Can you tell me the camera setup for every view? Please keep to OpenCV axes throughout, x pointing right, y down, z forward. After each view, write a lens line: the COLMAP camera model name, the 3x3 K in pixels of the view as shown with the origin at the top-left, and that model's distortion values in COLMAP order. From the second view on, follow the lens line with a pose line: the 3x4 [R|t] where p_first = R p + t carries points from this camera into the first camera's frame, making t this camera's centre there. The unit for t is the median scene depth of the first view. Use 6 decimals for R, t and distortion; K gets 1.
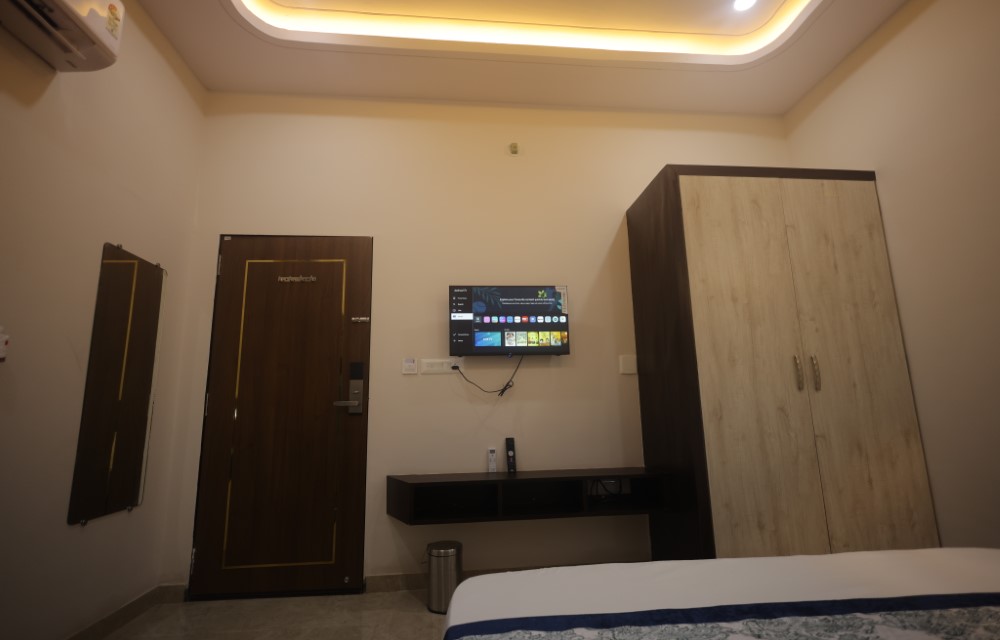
lens RADIAL K [[472.6, 0, 500.0], [0, 472.6, 320.0], [0, 0, 1]] dist [0.003928, 0.000682]
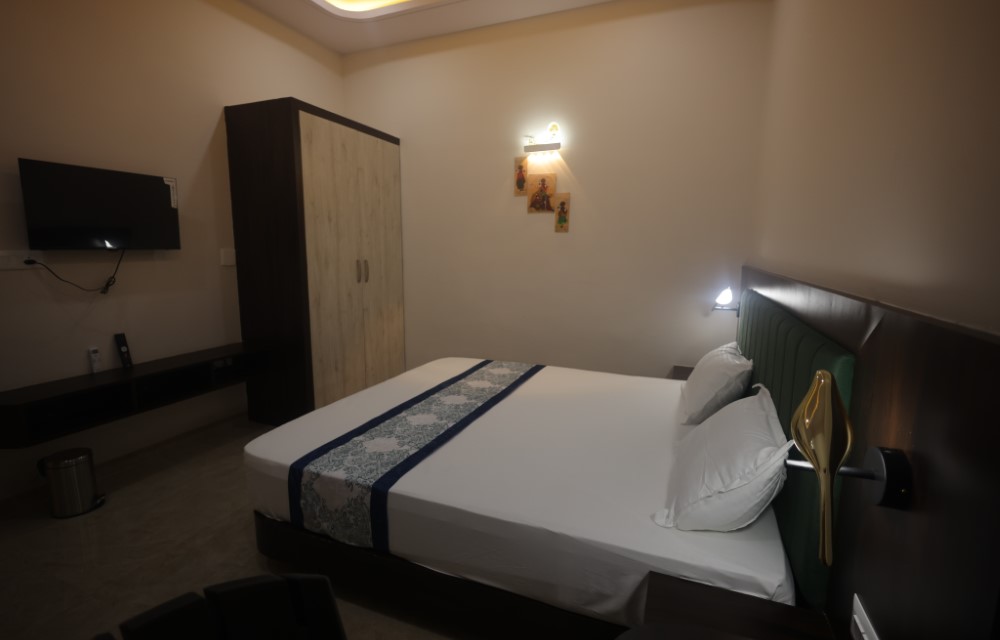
lens RADIAL K [[472.6, 0, 500.0], [0, 472.6, 320.0], [0, 0, 1]] dist [0.003928, 0.000682]
pose [[0.457657, -0.113256, 0.881886, -0.505981], [-0.188697, 0.956888, 0.220812, -0.152994], [-0.868875, -0.267465, 0.416556, -0.092136]]
